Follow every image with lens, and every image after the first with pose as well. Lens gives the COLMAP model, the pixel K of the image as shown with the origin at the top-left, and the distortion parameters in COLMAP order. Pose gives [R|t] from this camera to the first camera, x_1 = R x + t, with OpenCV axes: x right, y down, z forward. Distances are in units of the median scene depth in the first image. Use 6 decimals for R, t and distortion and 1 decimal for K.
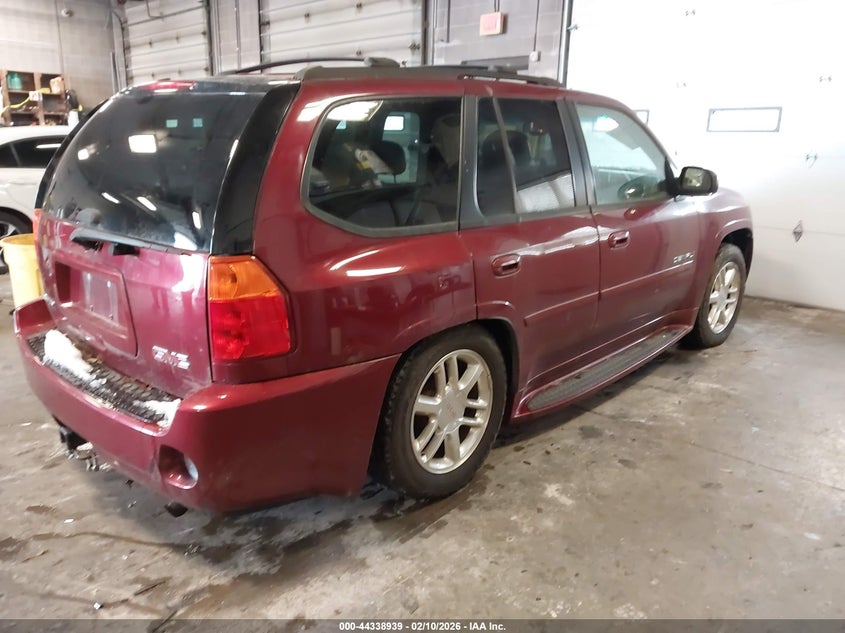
lens RADIAL K [[614.0, 0, 422.5], [0, 614.0, 316.5], [0, 0, 1]] dist [-0.006317, -0.005124]
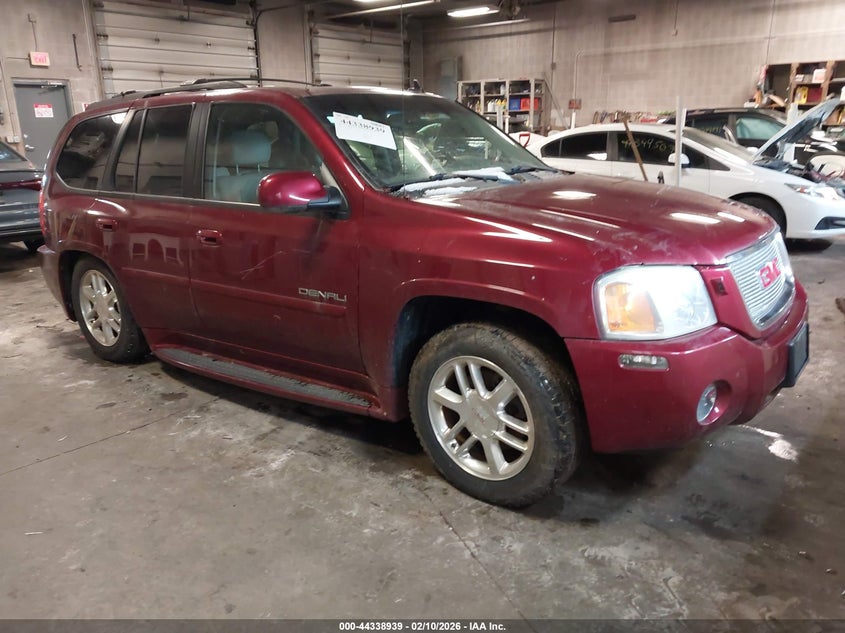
lens RADIAL K [[776.8, 0, 422.5], [0, 776.8, 316.5], [0, 0, 1]] dist [-0.007610, -0.008427]
pose [[0.066528, 0.216987, -0.973905, 1.566222], [-0.259769, 0.946174, 0.193064, -0.297945], [0.963376, 0.240146, 0.119314, 1.252720]]
